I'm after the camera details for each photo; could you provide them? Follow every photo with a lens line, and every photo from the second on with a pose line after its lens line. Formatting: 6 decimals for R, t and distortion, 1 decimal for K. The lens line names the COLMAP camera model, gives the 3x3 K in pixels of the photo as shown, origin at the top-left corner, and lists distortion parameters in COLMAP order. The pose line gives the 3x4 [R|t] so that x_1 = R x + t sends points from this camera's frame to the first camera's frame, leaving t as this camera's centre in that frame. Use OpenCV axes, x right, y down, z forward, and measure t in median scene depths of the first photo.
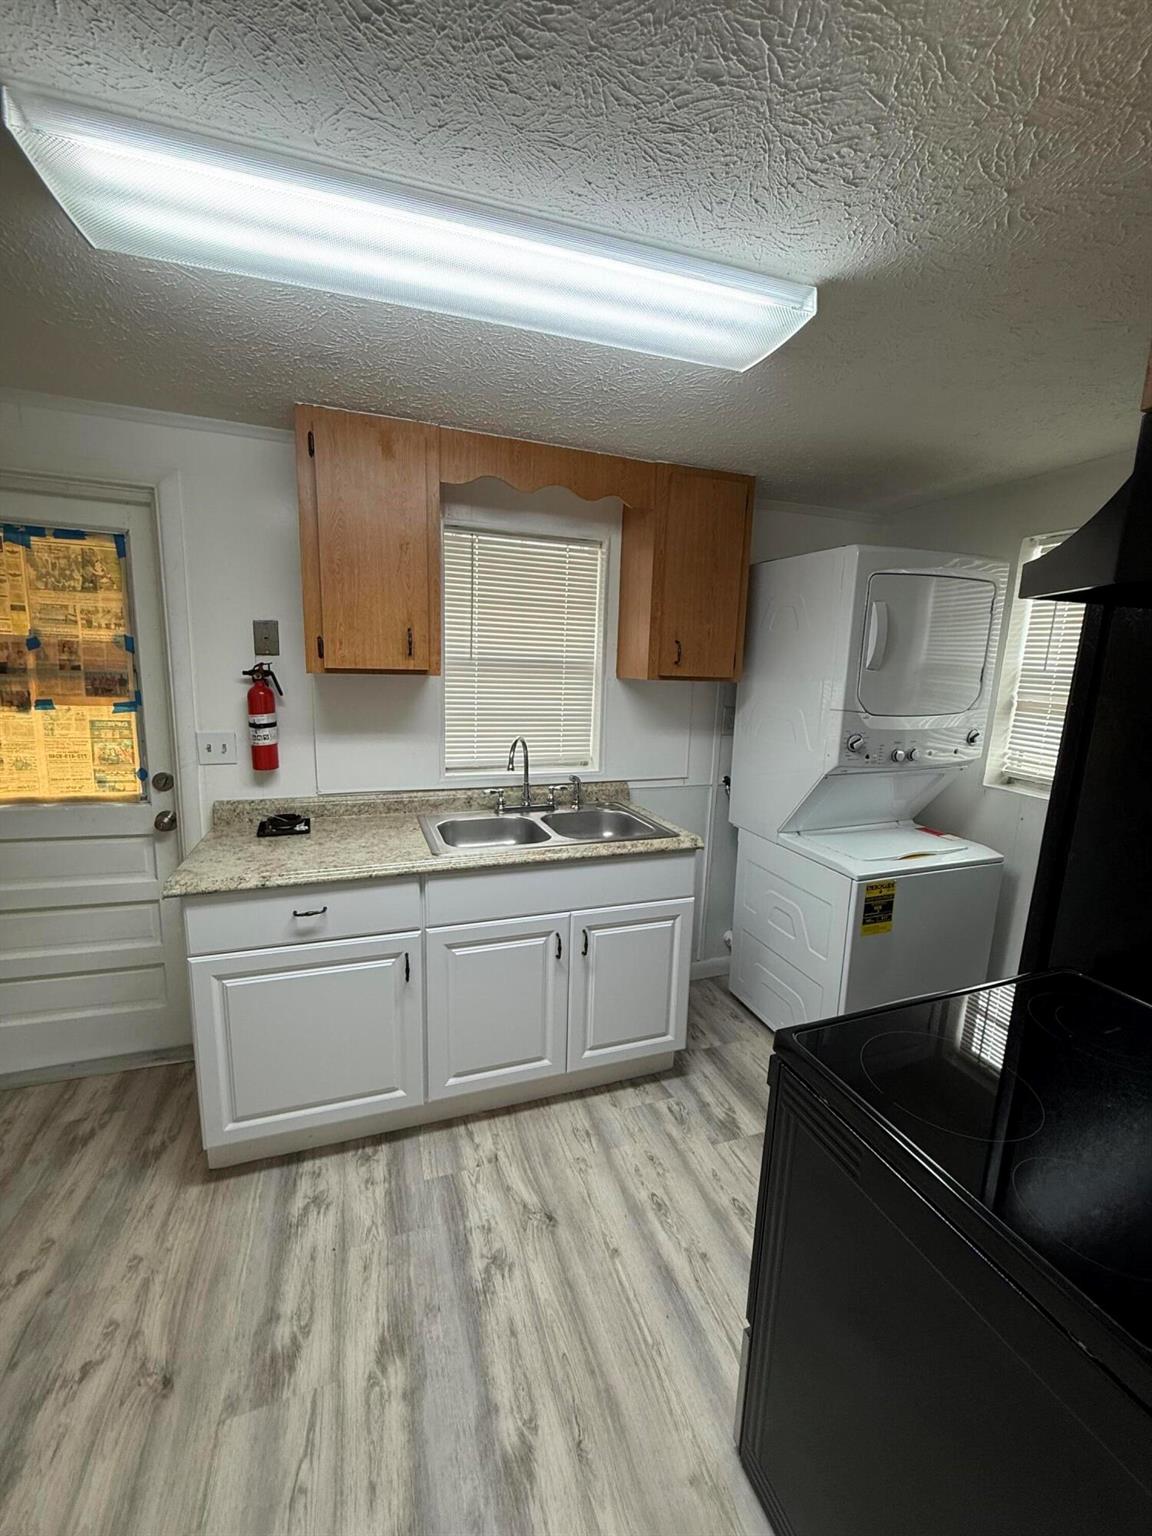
lens RADIAL K [[610.1, 0, 576.0], [0, 610.1, 768.0], [0, 0, 1]] dist [-0.001704, 0.000016]
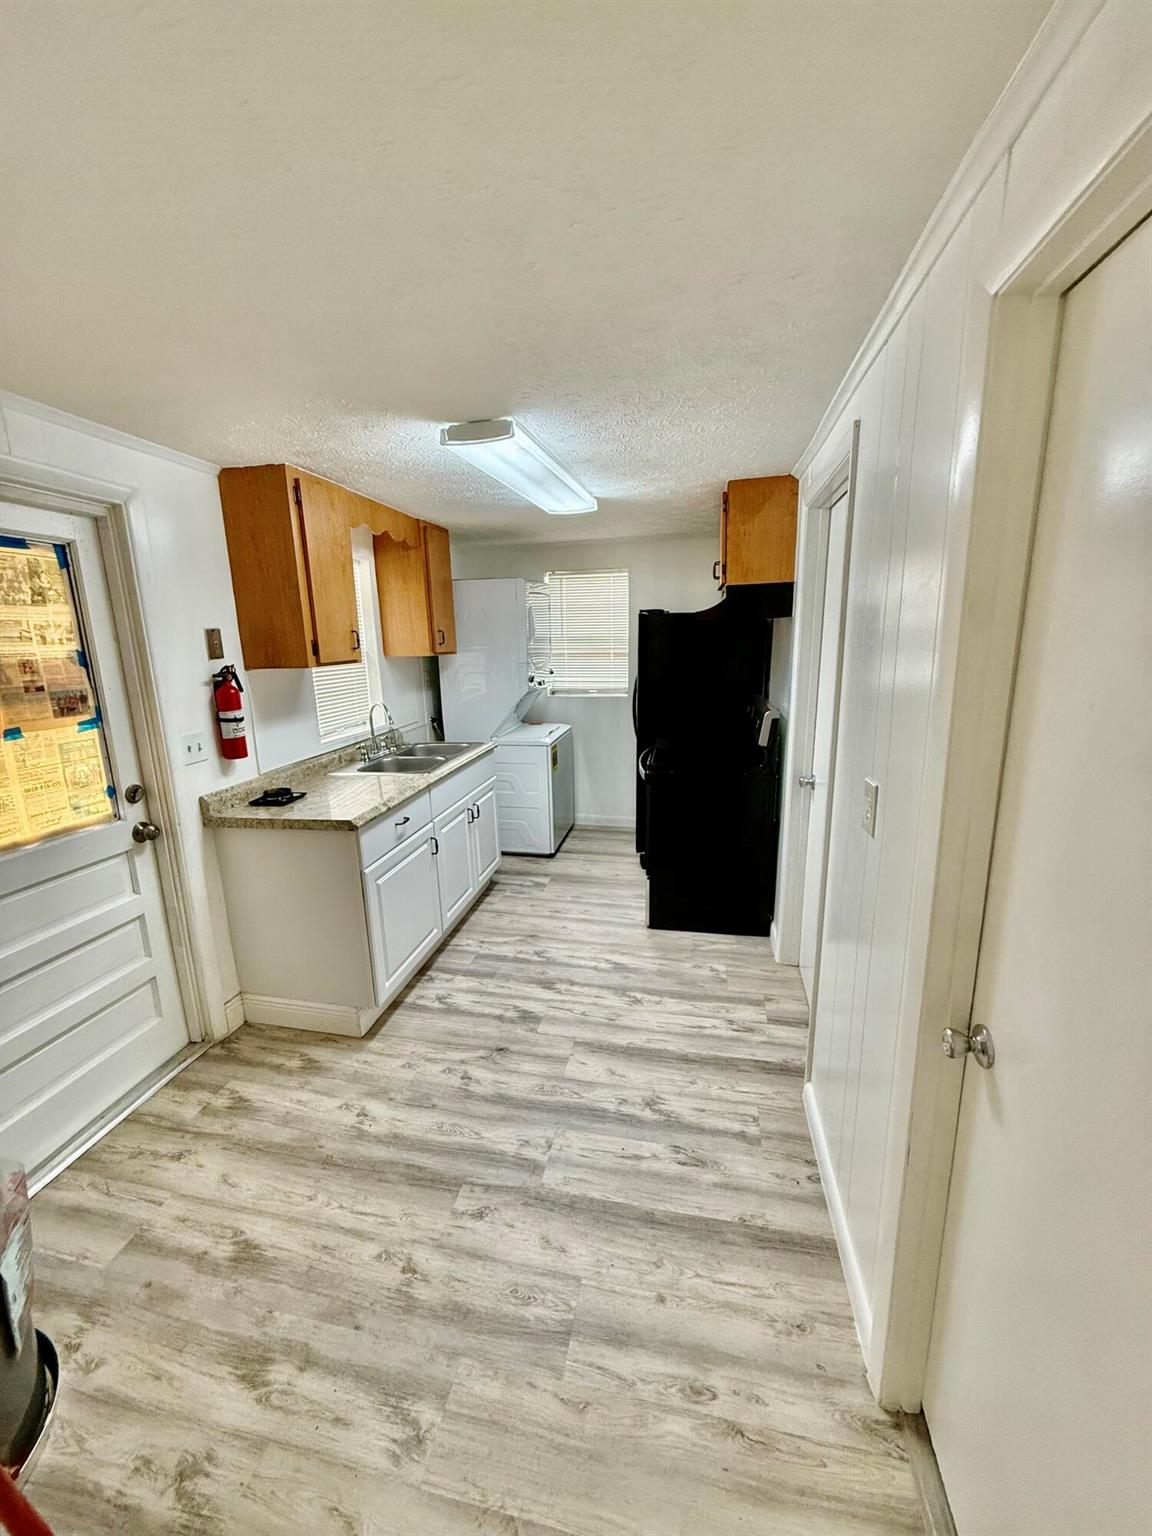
lens RADIAL K [[610.1, 0, 576.0], [0, 610.1, 768.0], [0, 0, 1]] dist [-0.001704, 0.000016]
pose [[0.511904, -0.230917, 0.827424, -1.194010], [0.191522, 0.969629, 0.152115, -0.033813], [-0.837421, 0.080602, 0.540583, -0.162056]]
